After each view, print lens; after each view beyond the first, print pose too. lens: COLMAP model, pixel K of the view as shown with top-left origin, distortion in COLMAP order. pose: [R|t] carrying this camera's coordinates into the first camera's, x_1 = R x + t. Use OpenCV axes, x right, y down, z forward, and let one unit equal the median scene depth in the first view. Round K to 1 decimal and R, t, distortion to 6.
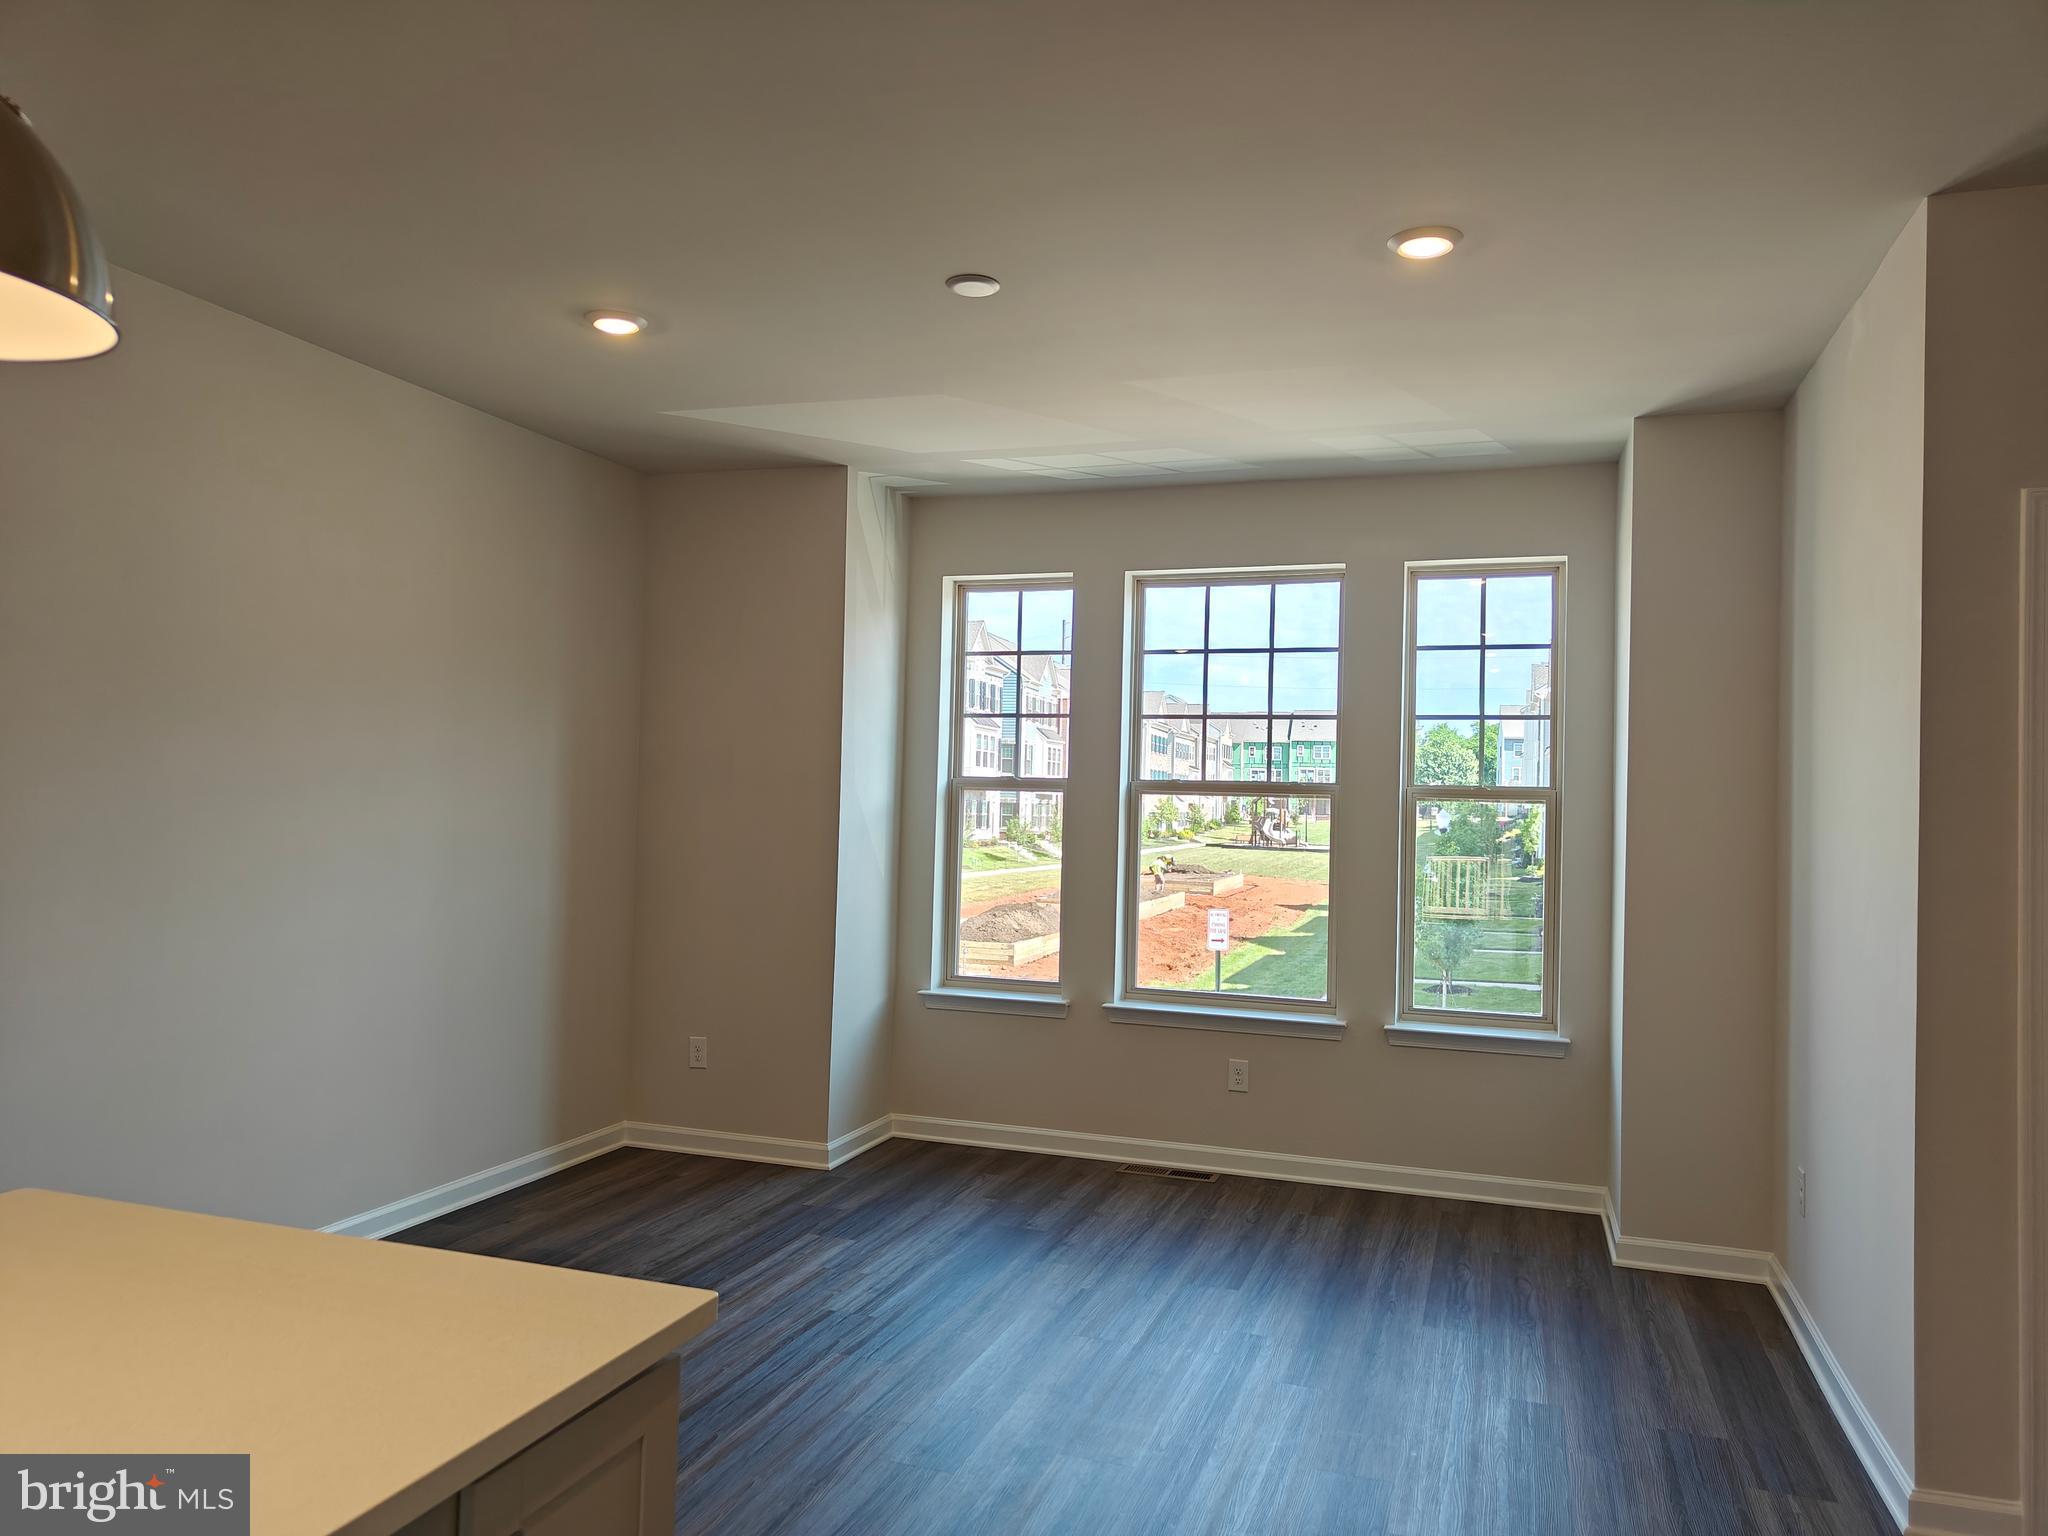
lens RADIAL K [[1386.8, 0, 1024.0], [0, 1386.8, 768.0], [0, 0, 1]] dist [0.001723, 0.002693]
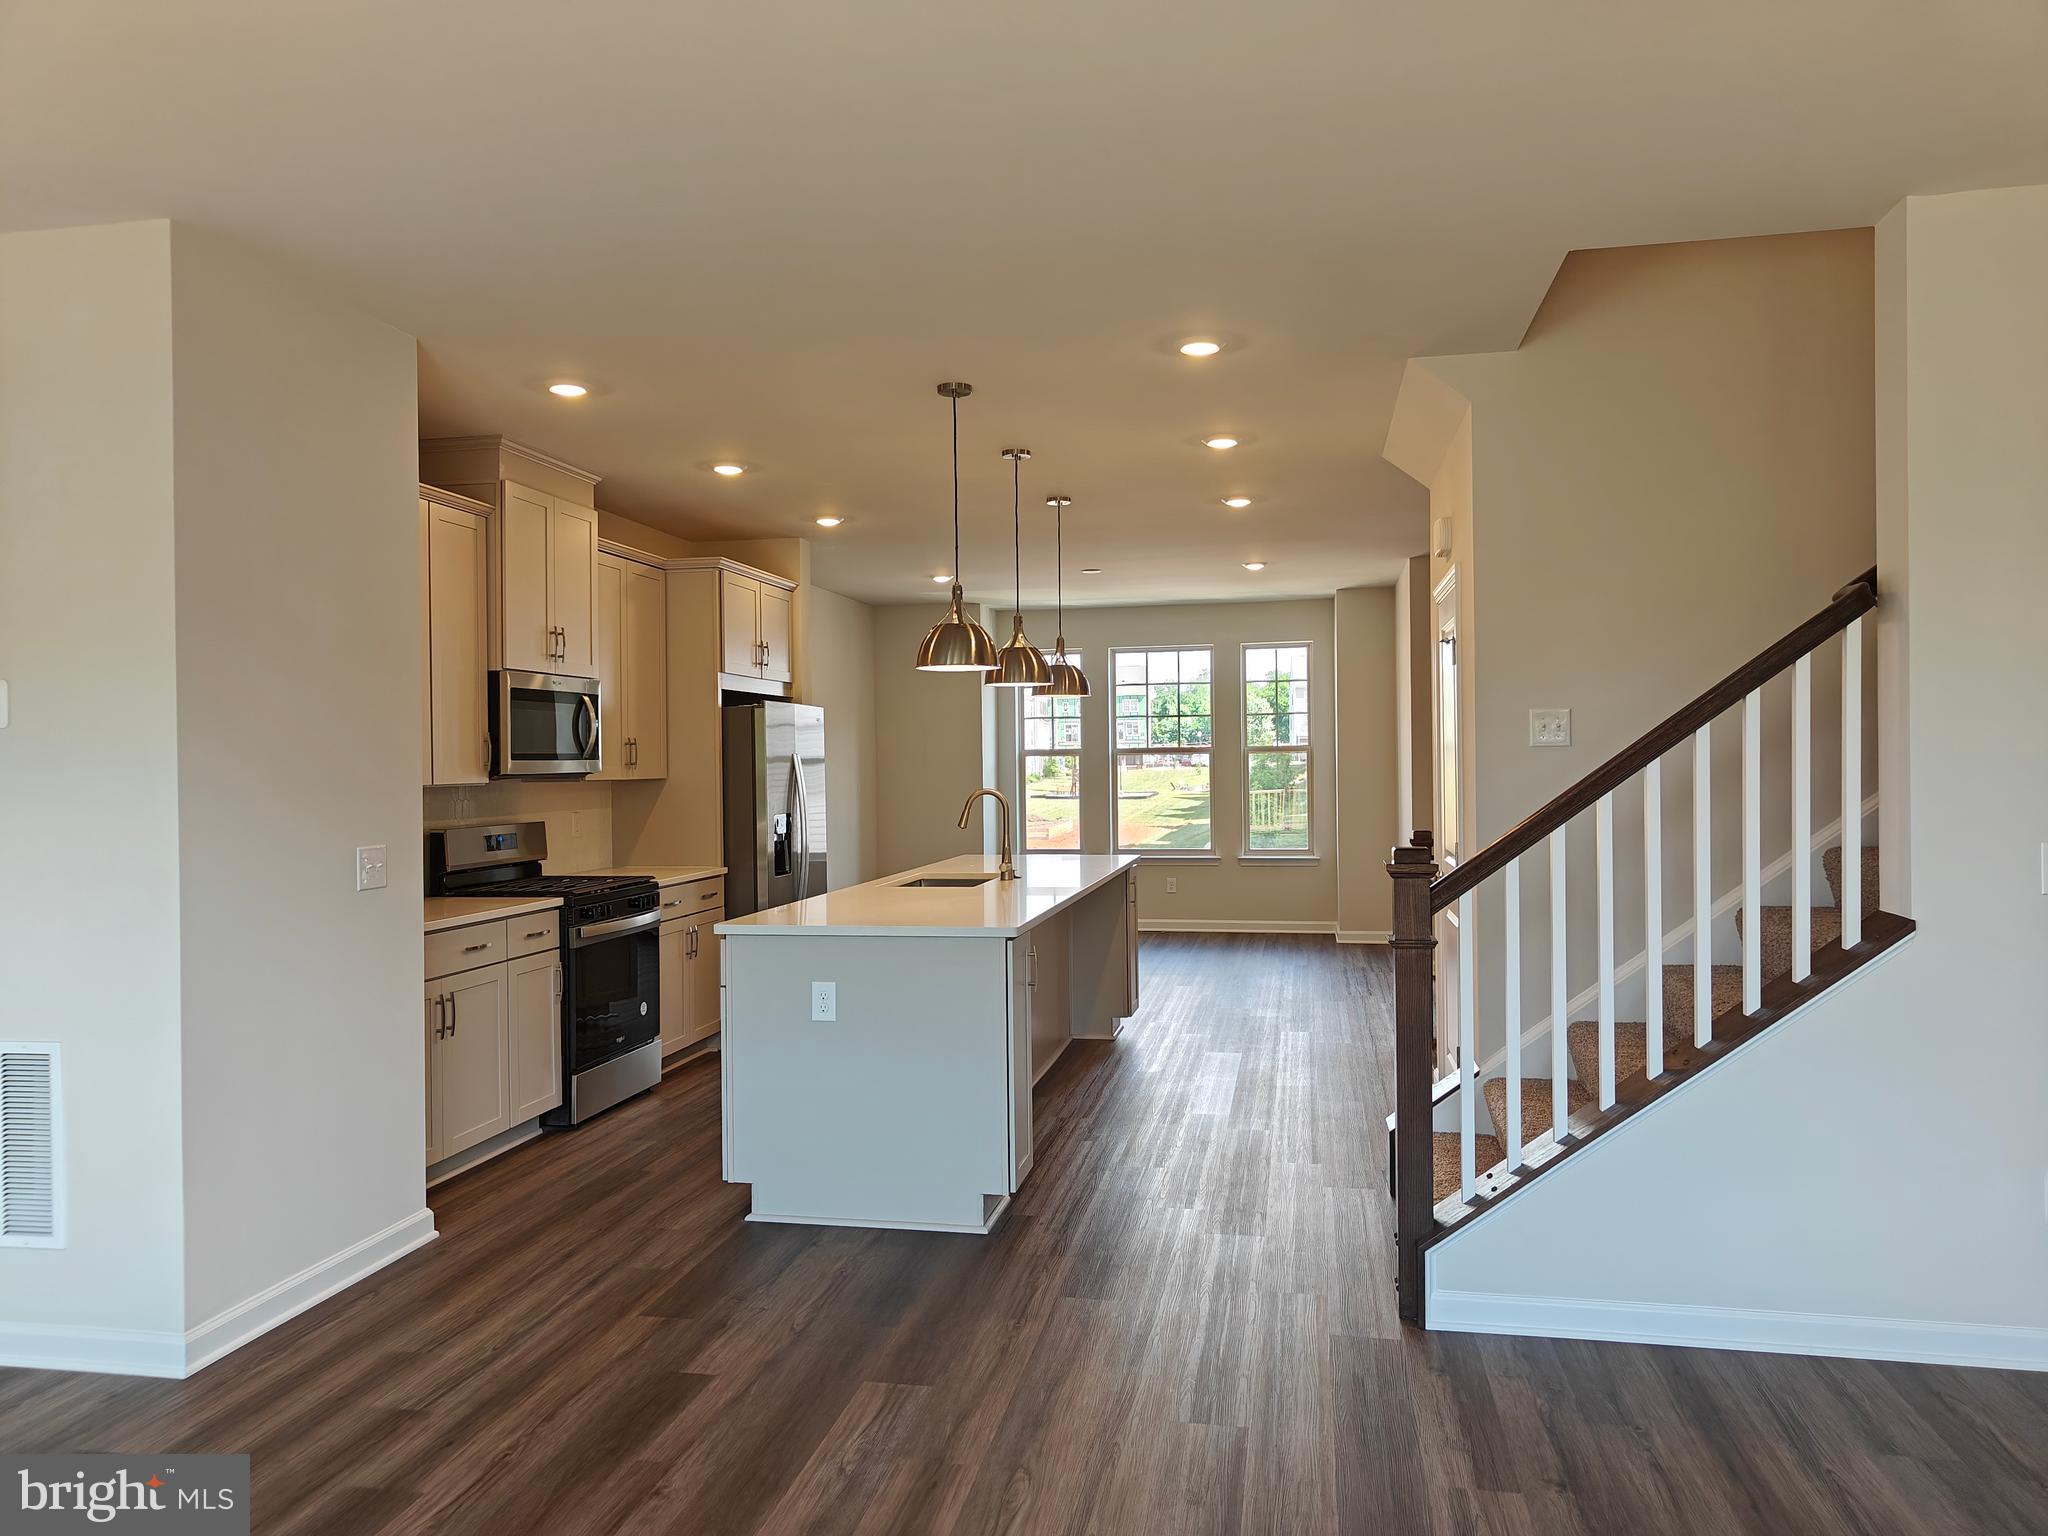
lens RADIAL K [[1425.9, 0, 1023.7], [0, 1425.9, 763.3], [0, 0, 1]] dist [0.017813, -0.000019]
pose [[0.989169, -0.036098, 0.142271, -0.400819], [0.032243, 0.999050, 0.029313, -0.039929], [-0.143194, -0.024408, 0.989394, -1.209792]]
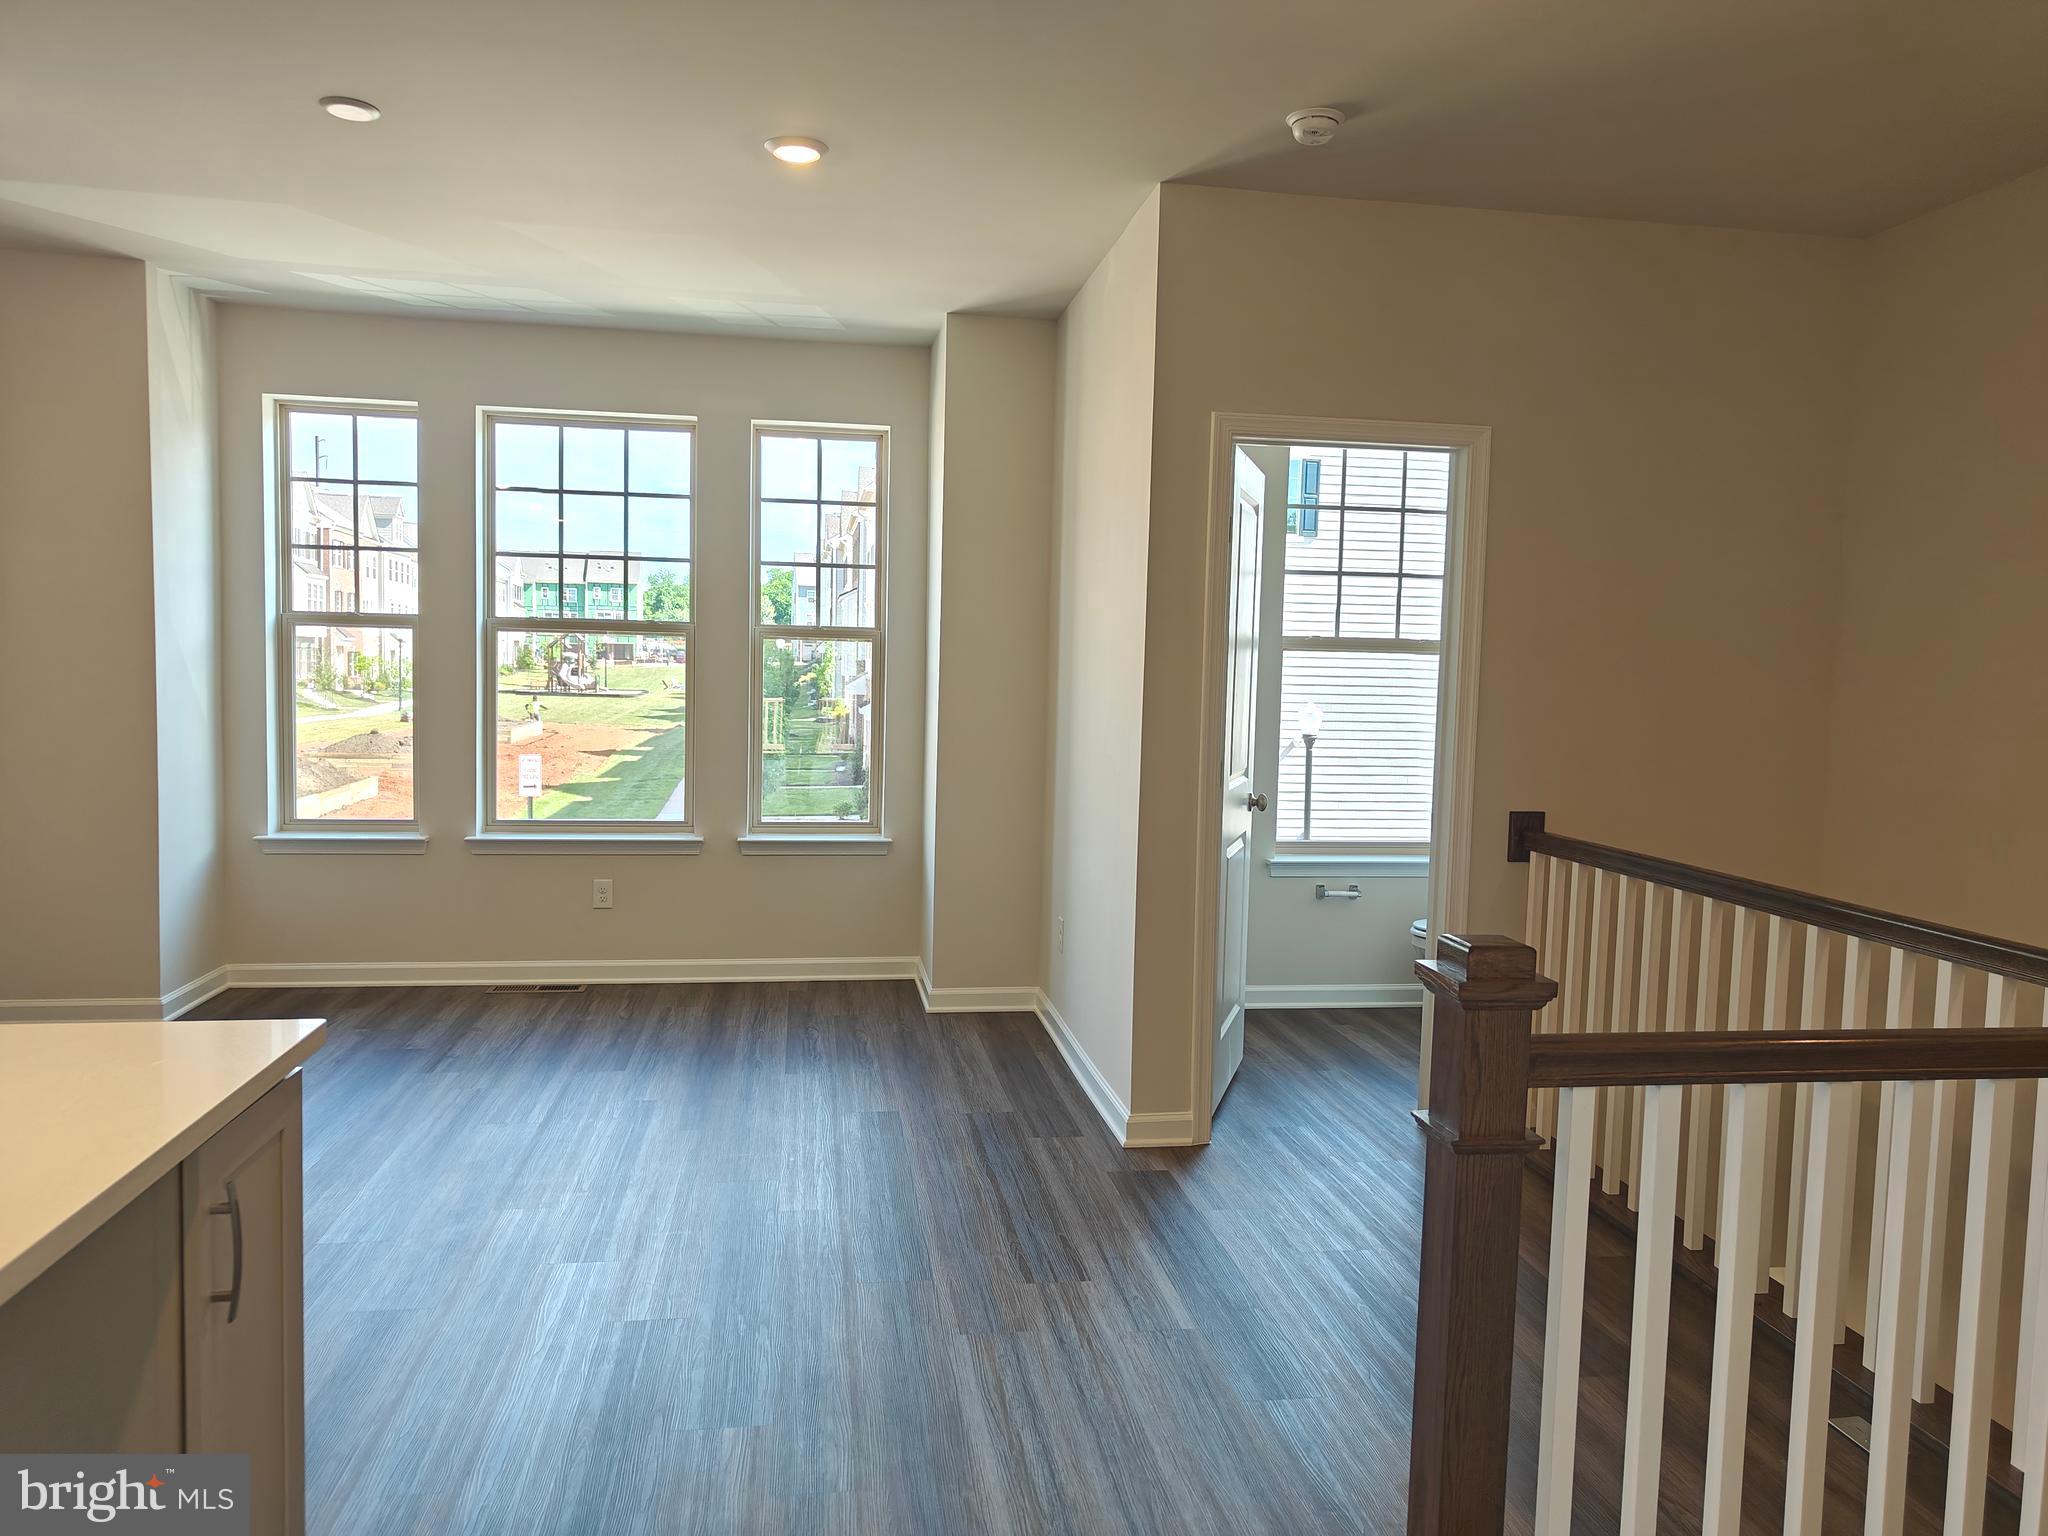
lens RADIAL K [[1403.3, 0, 1019.6], [0, 1403.3, 757.2], [0, 0, 1]] dist [-0.007140, -0.005150]
pose [[0.882082, -0.032252, 0.469990, -0.071294], [-0.016174, 0.994992, 0.098634, 0.004112], [-0.470817, -0.094605, 0.877144, -0.100533]]
